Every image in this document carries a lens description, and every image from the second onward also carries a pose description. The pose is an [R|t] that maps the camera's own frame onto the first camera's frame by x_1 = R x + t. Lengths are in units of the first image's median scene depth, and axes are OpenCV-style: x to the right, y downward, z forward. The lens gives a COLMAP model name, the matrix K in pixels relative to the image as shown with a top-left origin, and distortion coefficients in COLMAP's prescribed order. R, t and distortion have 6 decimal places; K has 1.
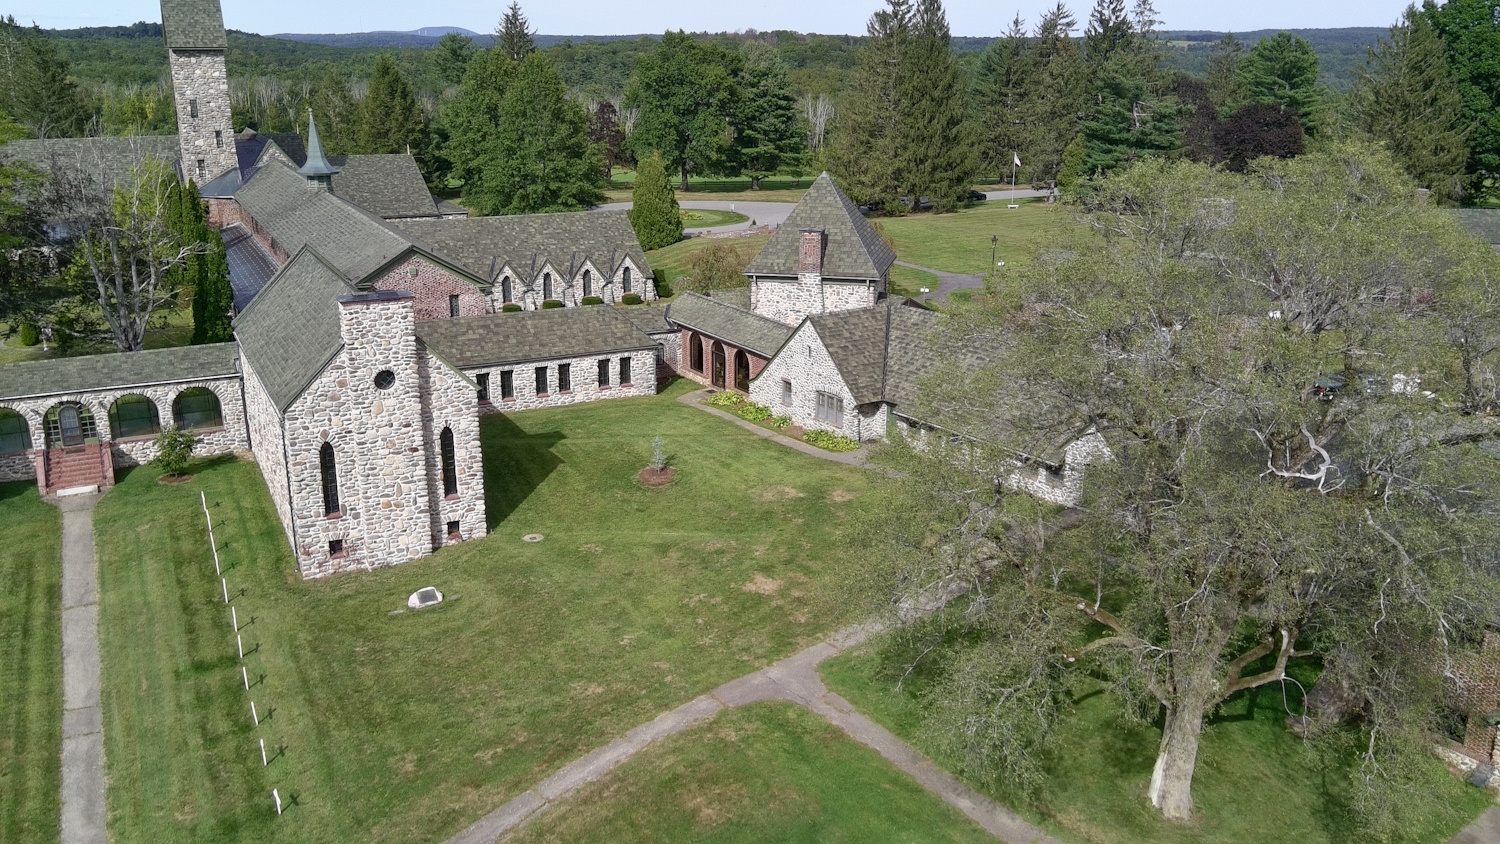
lens RADIAL K [[1252.4, 0, 752.2], [0, 1252.4, 465.7], [0, 0, 1]] dist [0.070053, -0.111064]
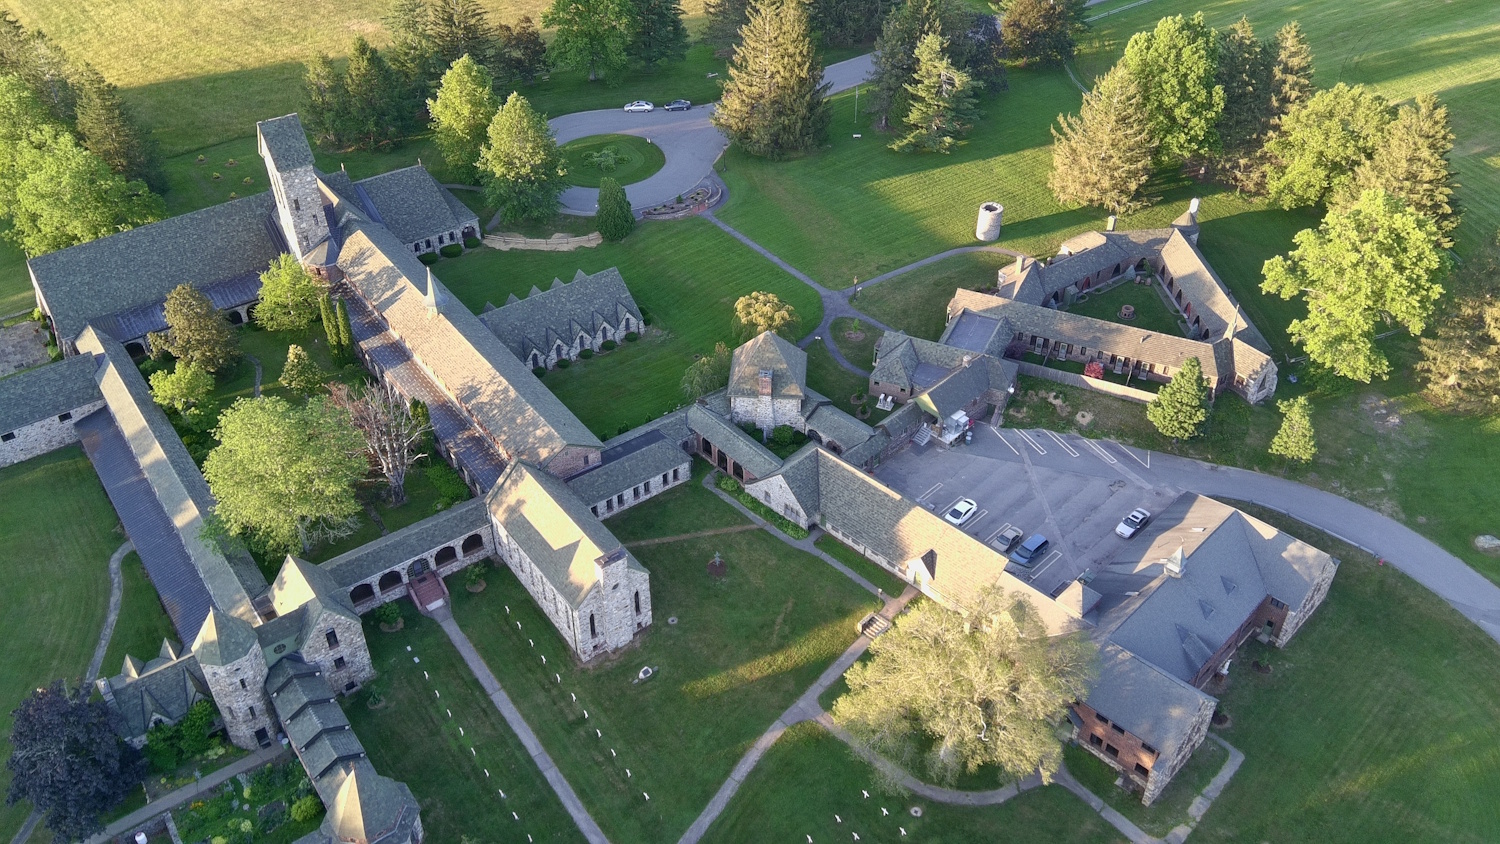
lens RADIAL K [[1252.4, 0, 752.2], [0, 1252.4, 465.7], [0, 0, 1]] dist [0.070053, -0.111064]
pose [[0.986830, -0.108615, 0.119874, -0.138463], [0.054181, 0.920183, 0.387722, -0.529673], [-0.152419, -0.376121, 0.913948, -0.476180]]
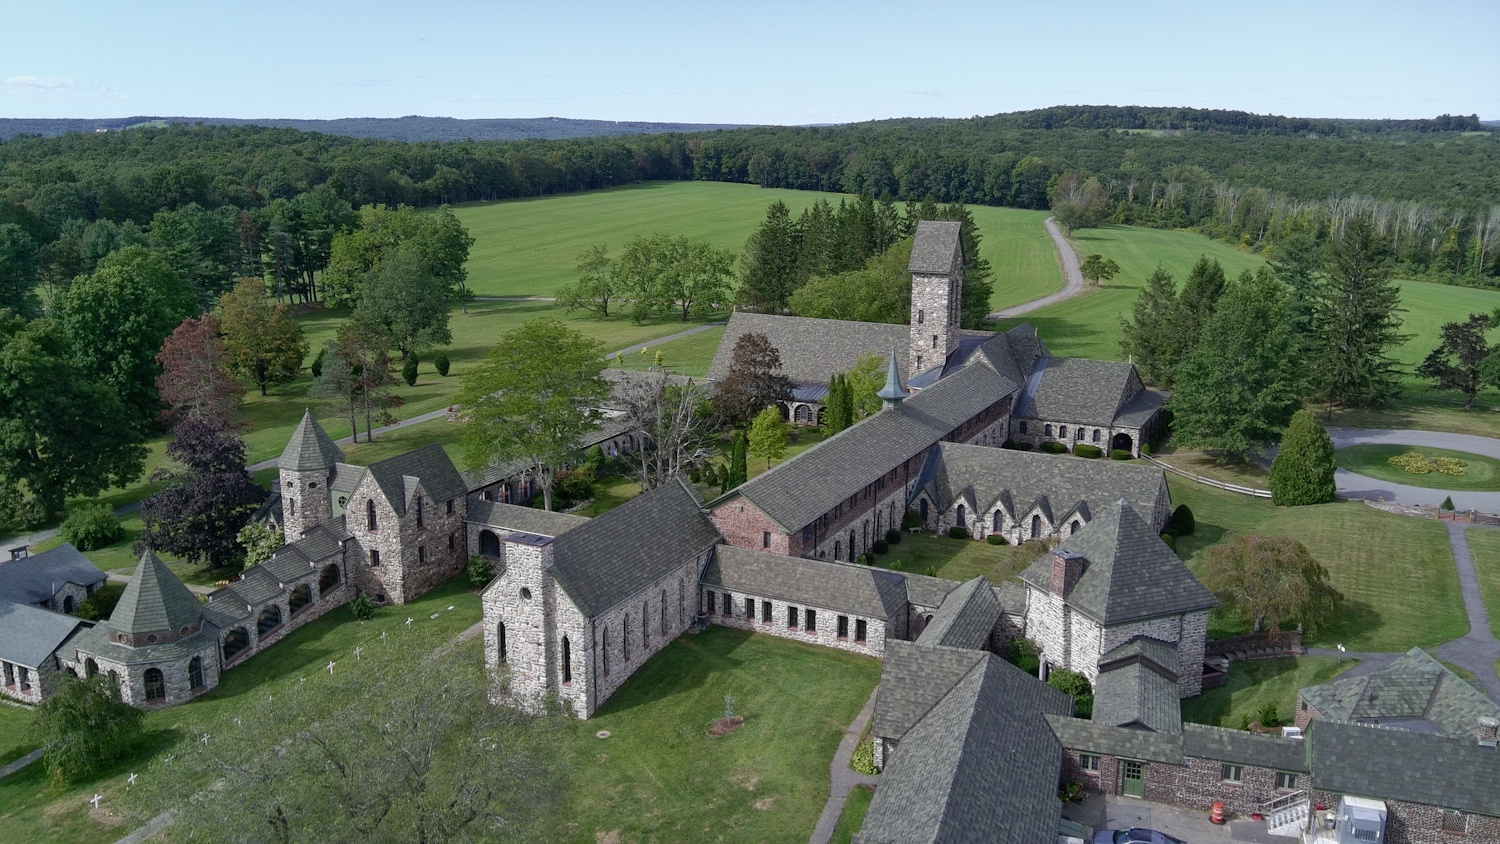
lens RADIAL K [[1252.4, 0, 752.2], [0, 1252.4, 465.7], [0, 0, 1]] dist [0.070053, -0.111064]
pose [[0.578151, 0.213193, -0.787585, 0.467893], [-0.258134, 0.963474, 0.071314, -0.181960], [0.774021, 0.162072, 0.612066, 0.128128]]
